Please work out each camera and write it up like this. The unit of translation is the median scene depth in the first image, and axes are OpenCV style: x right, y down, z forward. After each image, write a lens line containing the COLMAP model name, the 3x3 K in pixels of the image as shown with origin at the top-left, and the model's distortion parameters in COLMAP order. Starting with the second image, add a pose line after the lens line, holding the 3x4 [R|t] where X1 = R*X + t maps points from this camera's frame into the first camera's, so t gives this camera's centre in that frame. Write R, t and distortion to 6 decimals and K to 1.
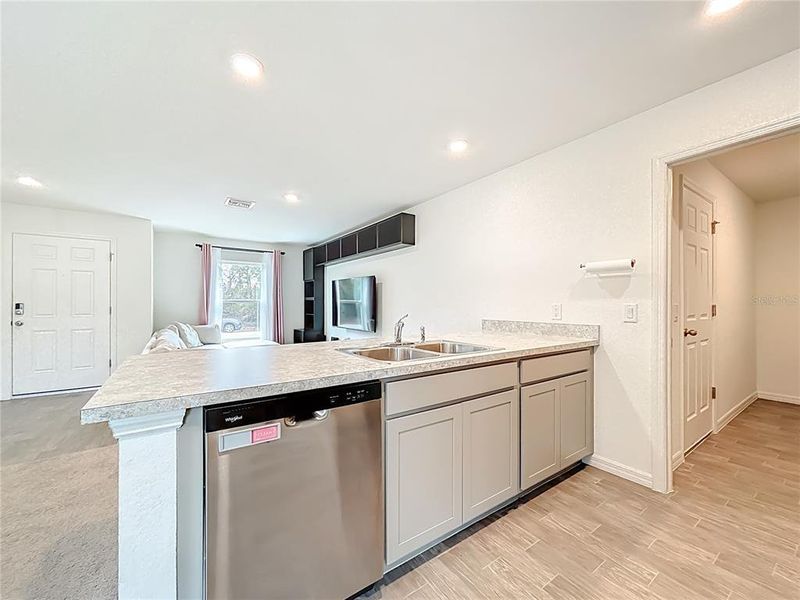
lens RADIAL K [[321.5, 0, 382.4], [0, 321.5, 305.7], [0, 0, 1]] dist [0.002276, -0.001183]
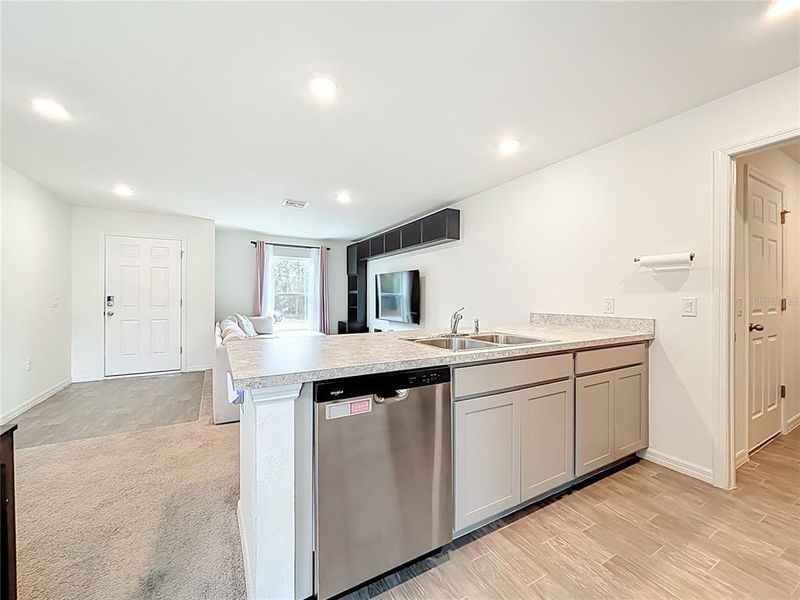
lens RADIAL K [[321.5, 0, 384.6], [0, 321.5, 298.8], [0, 0, 1]] dist [0.002276, -0.001183]
pose [[0.995489, 0.001923, -0.094860, -0.069381], [-0.001851, 0.999998, 0.000848, -0.001522], [0.094861, -0.000669, 0.995490, -0.075939]]
